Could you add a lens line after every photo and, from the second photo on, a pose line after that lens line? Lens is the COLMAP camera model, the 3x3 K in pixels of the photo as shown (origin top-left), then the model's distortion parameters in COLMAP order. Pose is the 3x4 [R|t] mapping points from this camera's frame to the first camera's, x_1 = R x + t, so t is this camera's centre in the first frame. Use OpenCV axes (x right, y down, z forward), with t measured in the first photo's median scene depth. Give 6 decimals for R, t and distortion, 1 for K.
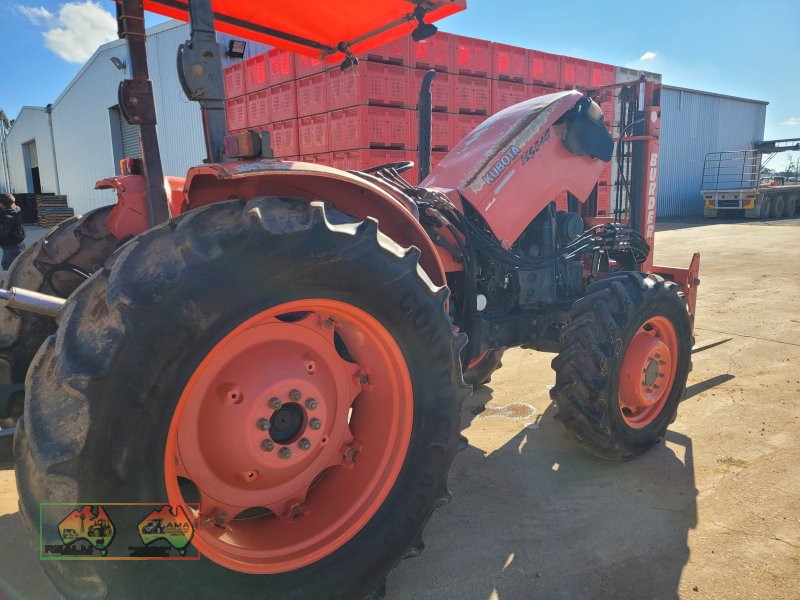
lens RADIAL K [[607.9, 0, 397.7], [0, 607.9, 298.8], [0, 0, 1]] dist [0.060296, -0.044619]
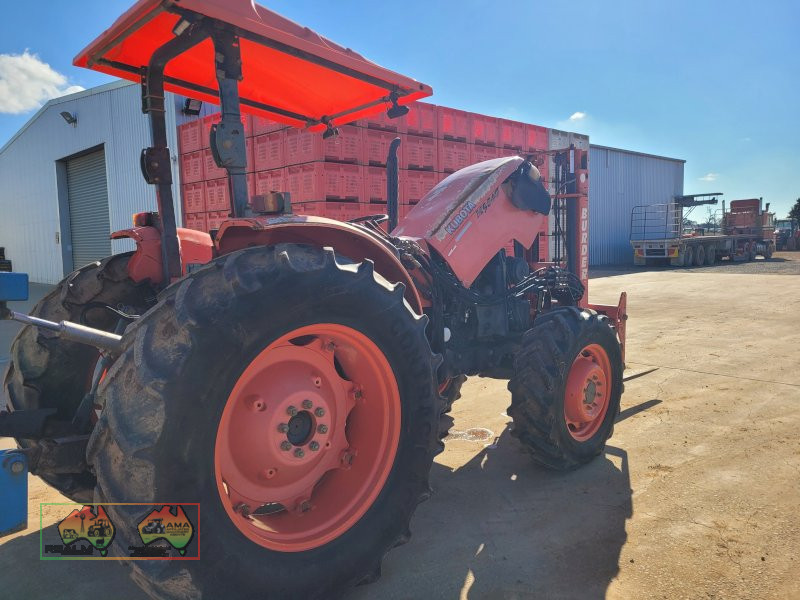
lens RADIAL K [[607.9, 0, 401.1], [0, 607.9, 297.5], [0, 0, 1]] dist [0.060296, -0.044619]
pose [[0.995572, -0.012135, 0.093219, -0.062176], [0.019853, 0.996409, -0.082313, 0.032996], [-0.091885, 0.083799, 0.992237, -0.164452]]
